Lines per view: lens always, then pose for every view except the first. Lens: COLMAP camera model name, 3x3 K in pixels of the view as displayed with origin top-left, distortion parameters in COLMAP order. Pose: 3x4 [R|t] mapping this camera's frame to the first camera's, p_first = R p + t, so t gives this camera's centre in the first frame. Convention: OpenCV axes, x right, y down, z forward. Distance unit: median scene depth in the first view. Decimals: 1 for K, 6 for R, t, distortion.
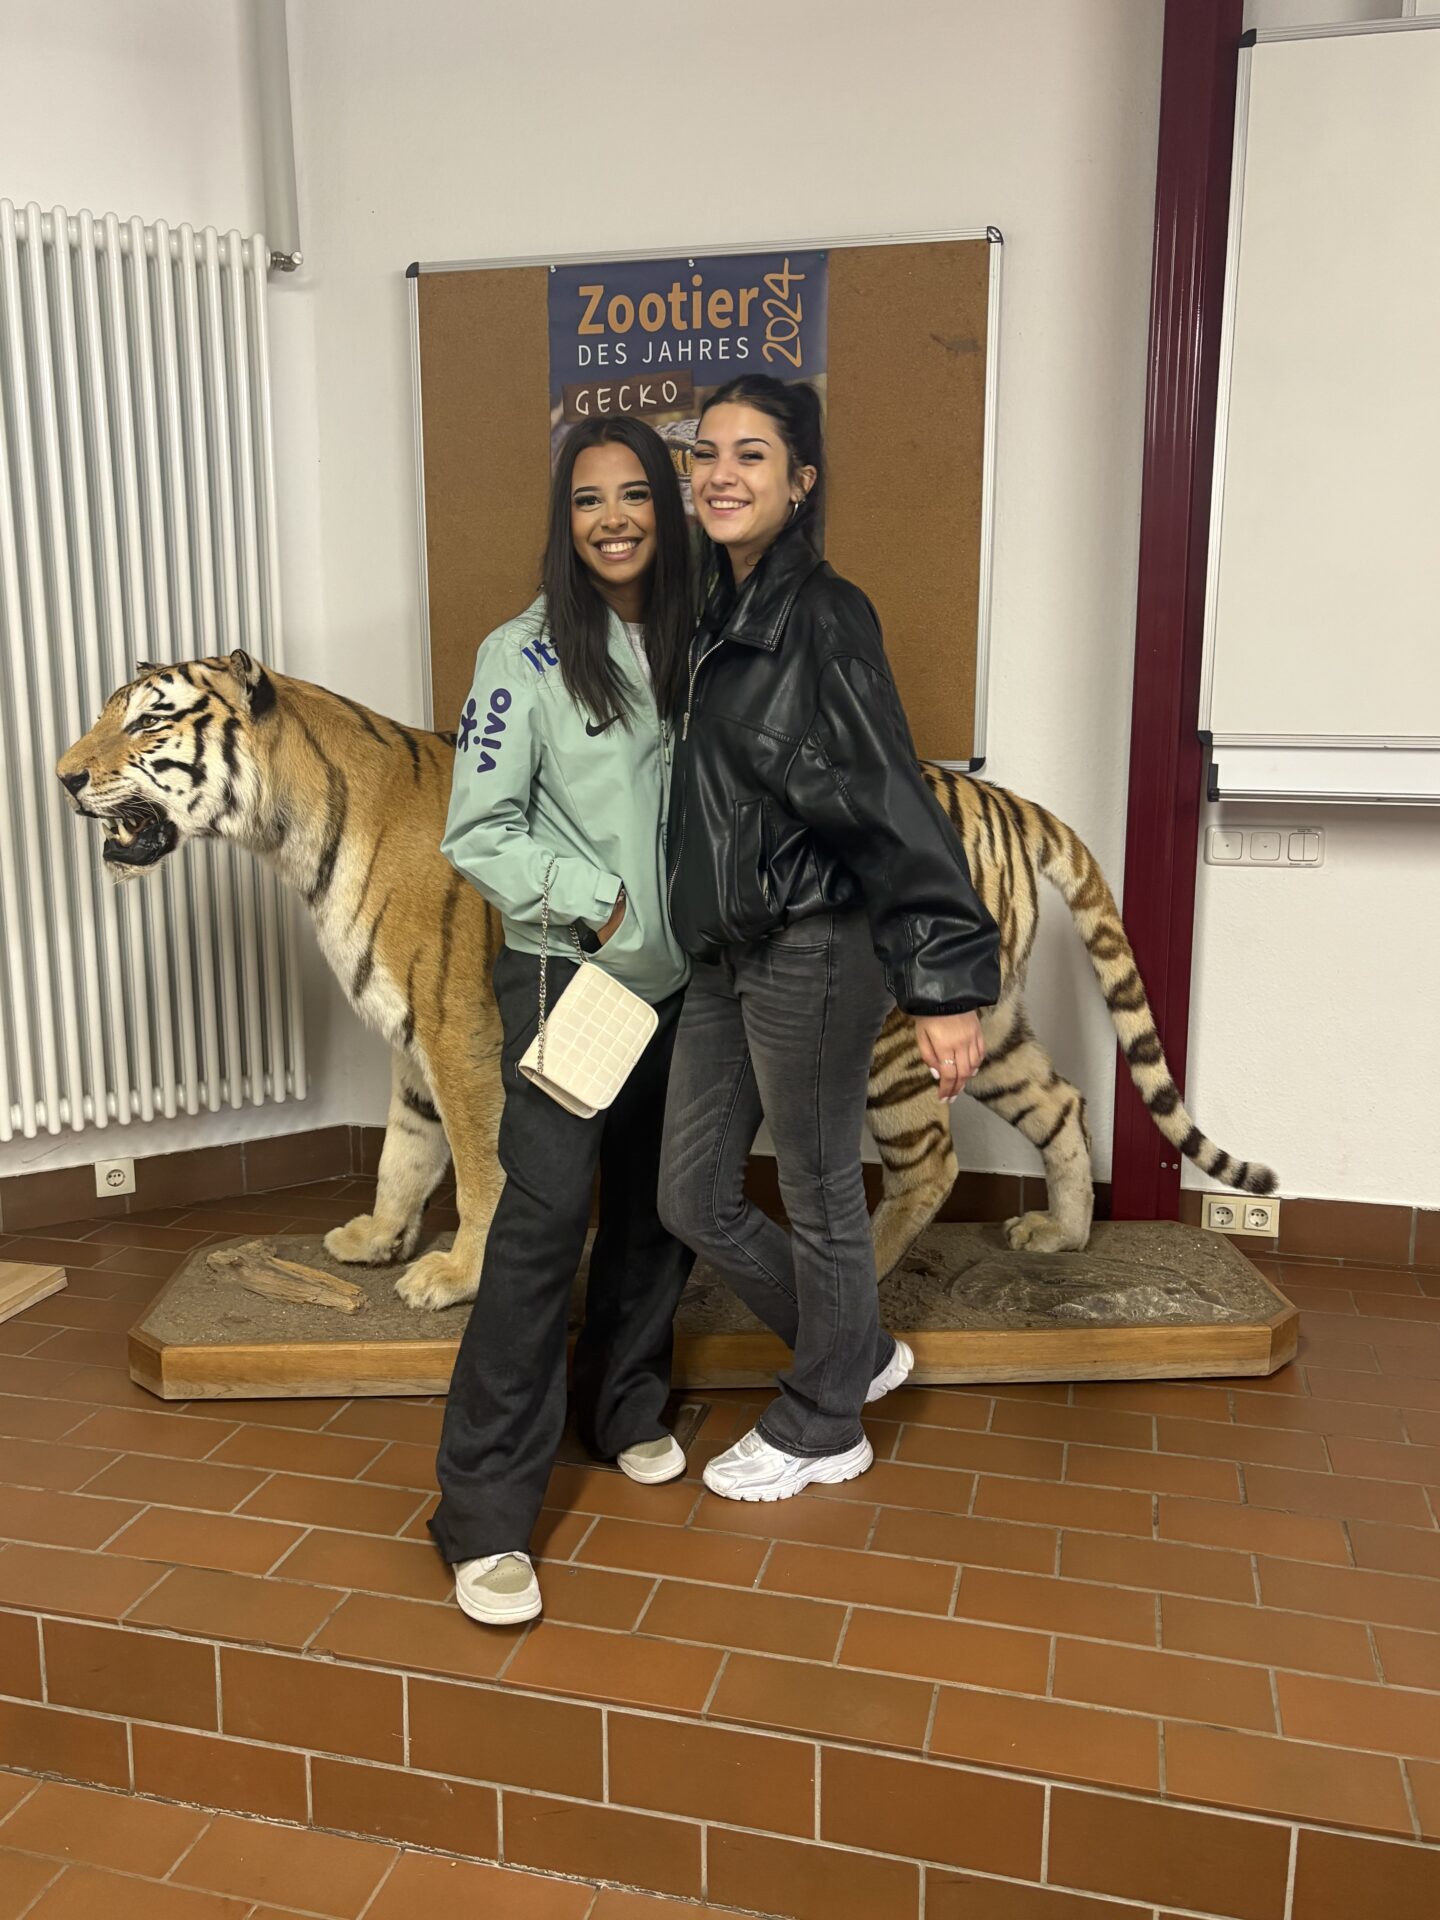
lens RADIAL K [[1580.9, 0, 720.0], [0, 1580.9, 960.0], [0, 0, 1]] dist [-0.003475, -0.007558]
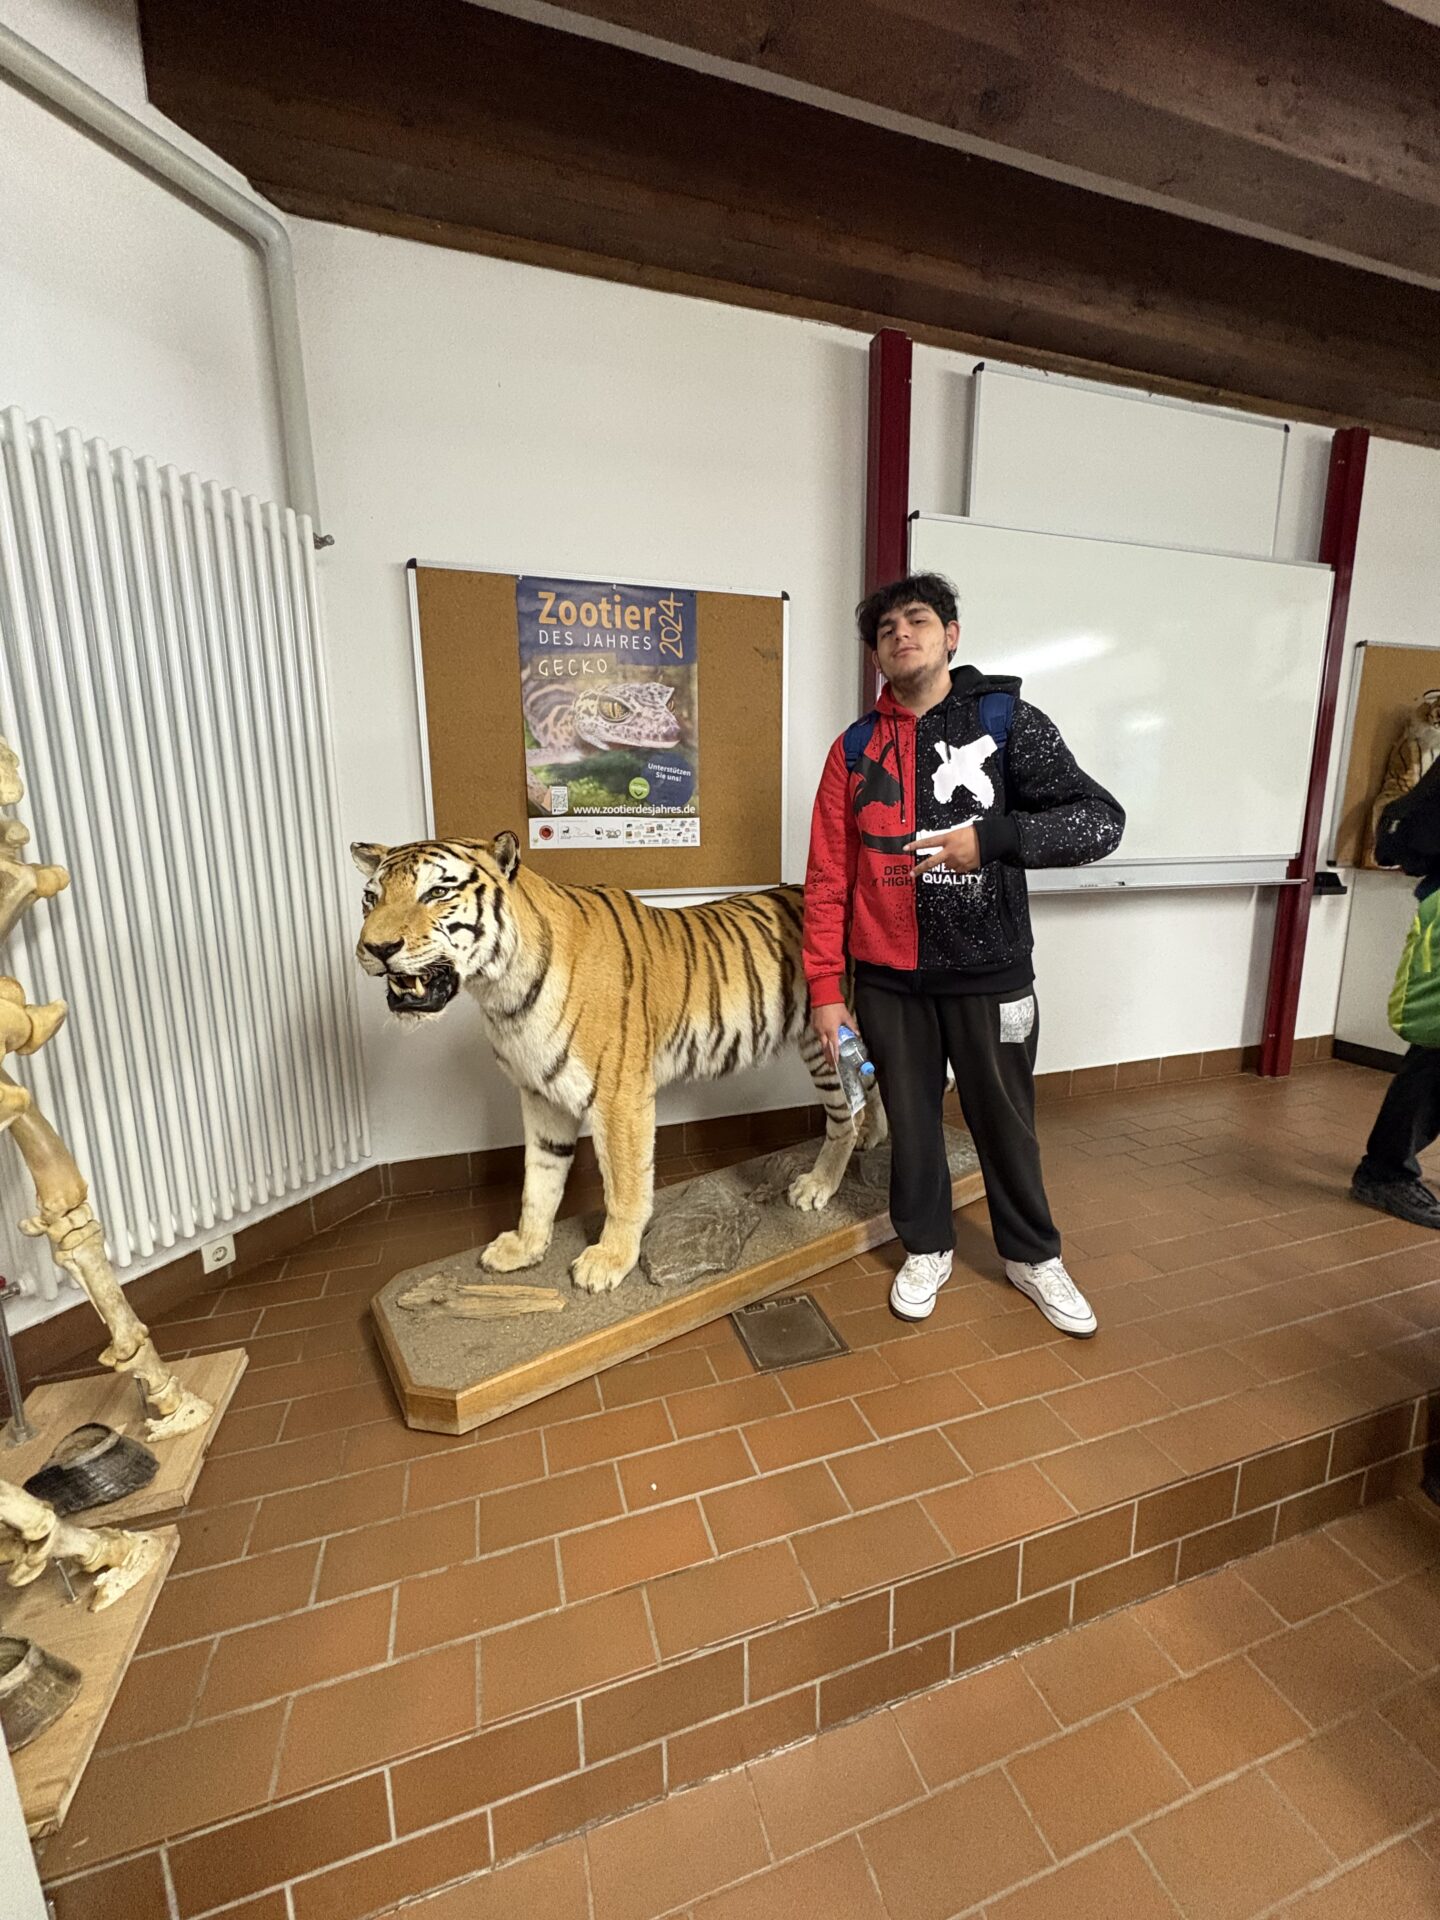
lens RADIAL K [[754.7, 0, 720.0], [0, 754.7, 960.0], [0, 0, 1]] dist [-0.007274, -0.000070]
pose [[0.849000, -0.105080, 0.517839, -0.394904], [0.112614, 0.993494, 0.016969, -0.070216], [-0.516253, 0.043909, 0.855310, 0.331184]]
